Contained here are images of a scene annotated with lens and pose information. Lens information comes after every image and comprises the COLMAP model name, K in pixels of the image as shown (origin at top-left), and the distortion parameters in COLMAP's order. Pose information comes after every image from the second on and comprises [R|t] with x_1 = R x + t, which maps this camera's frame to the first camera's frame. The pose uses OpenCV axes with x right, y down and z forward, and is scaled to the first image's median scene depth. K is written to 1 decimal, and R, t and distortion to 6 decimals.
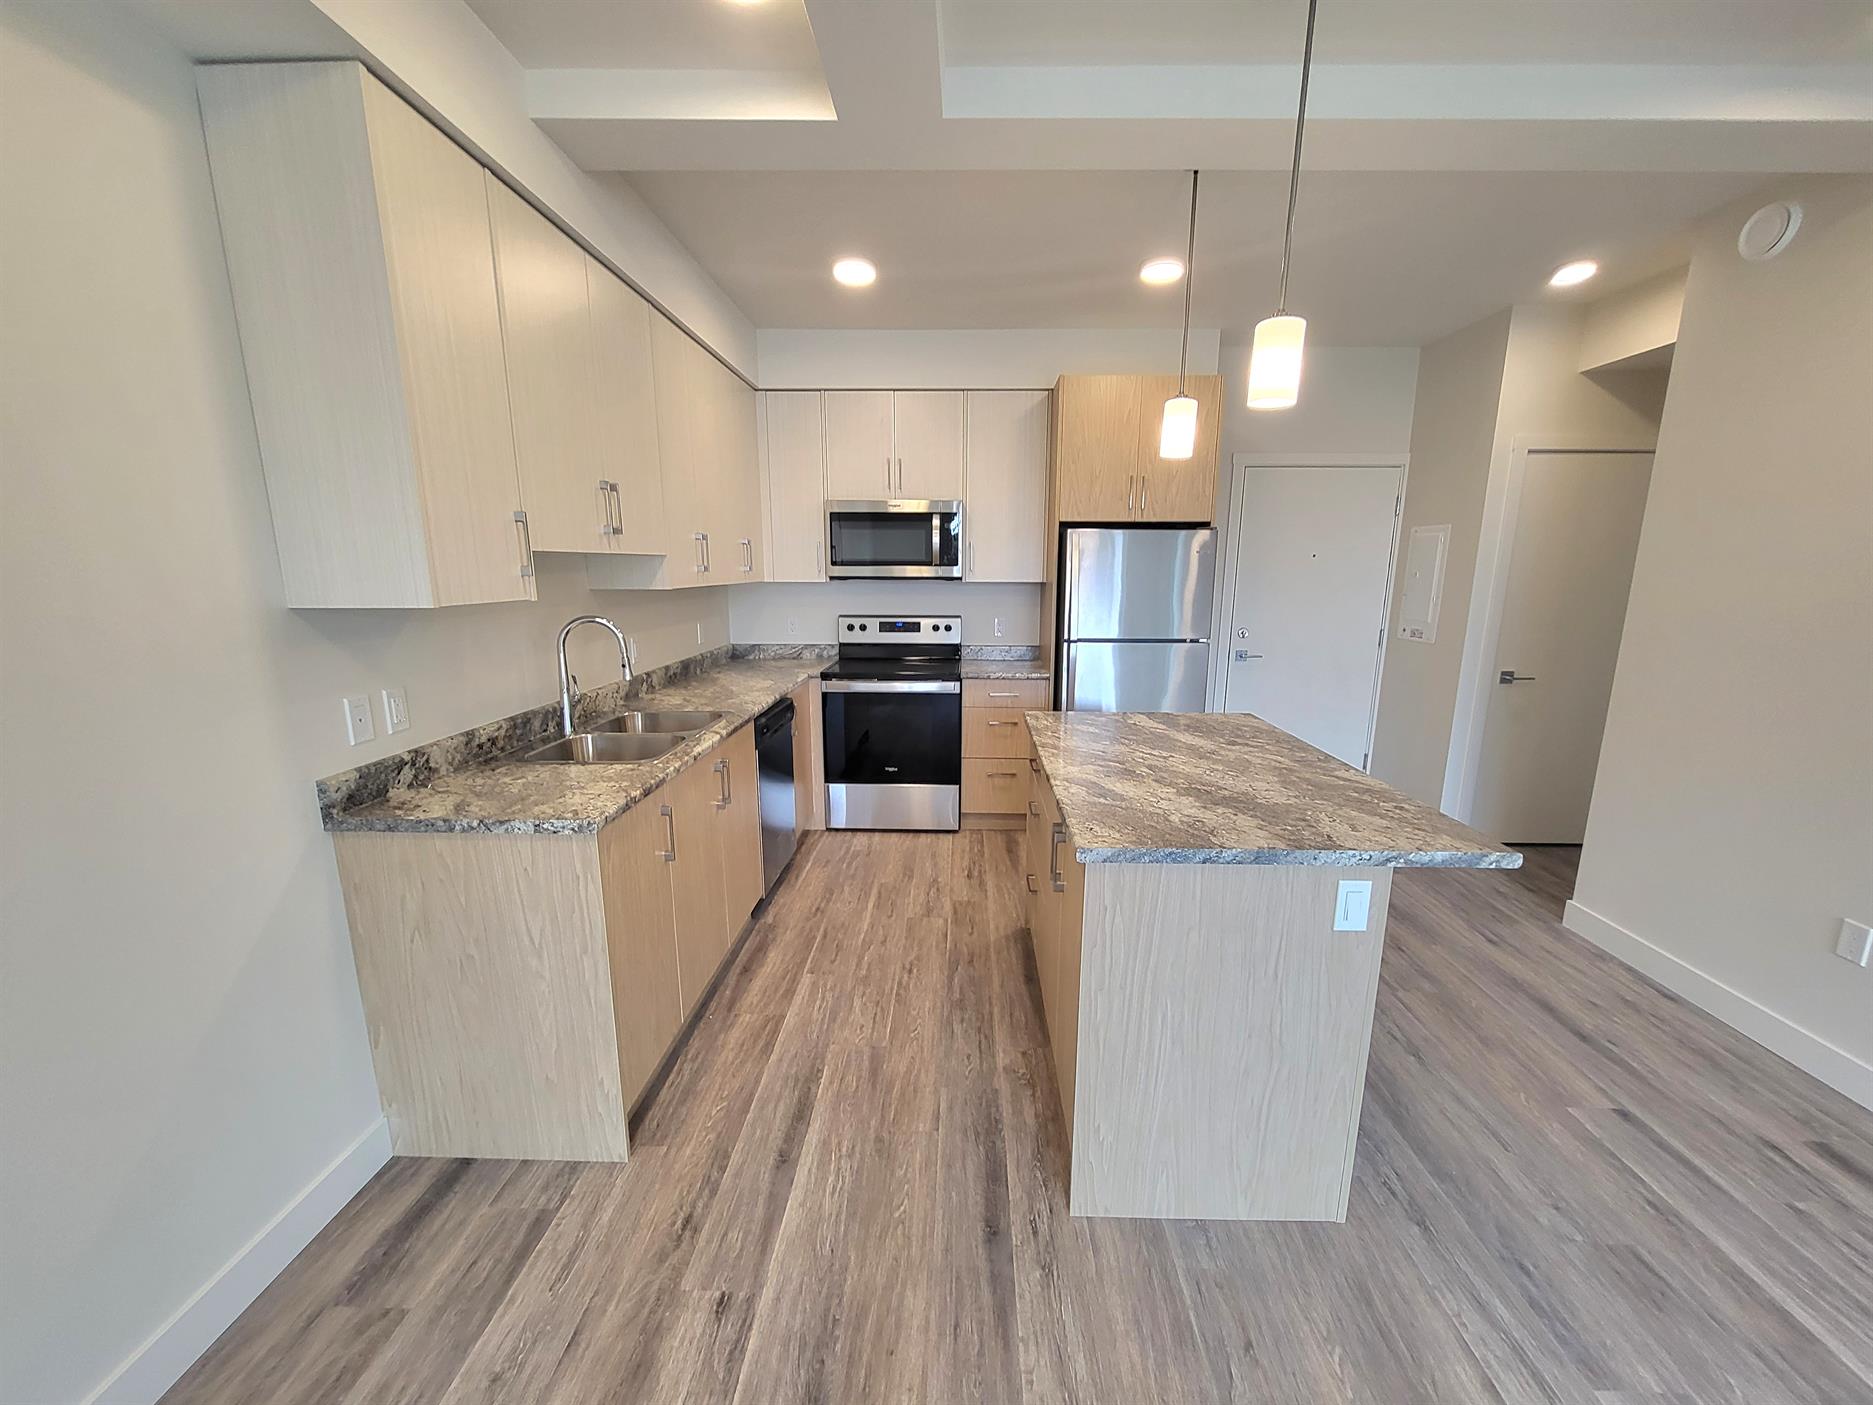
lens RADIAL K [[740.3, 0, 947.4], [0, 740.3, 708.9], [0, 0, 1]] dist [-0.003839, -0.000166]
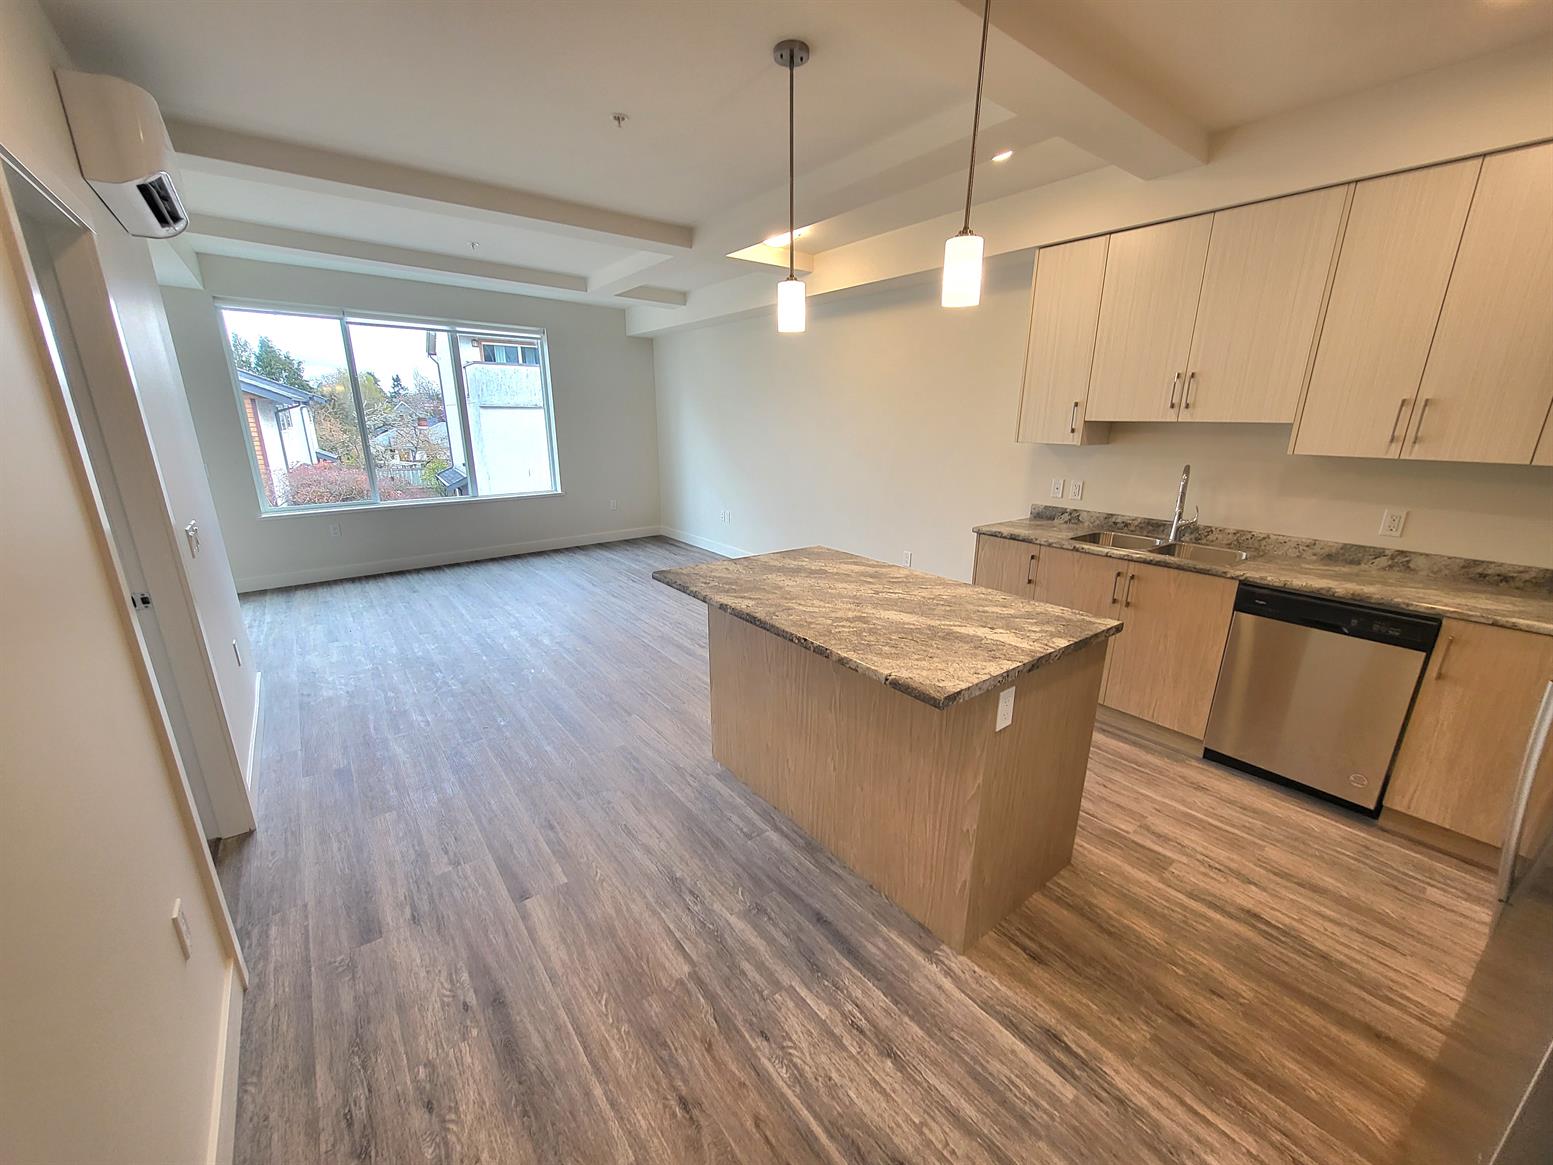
lens RADIAL K [[613.9, 0, 781.5], [0, 613.9, 589.6], [0, 0, 1]] dist [-0.003839, -0.000166]
pose [[-0.778002, 0.160624, -0.607382, 1.075624], [-0.130520, 0.904350, 0.406343, -0.338835], [0.614555, 0.395411, -0.682622, 1.672290]]
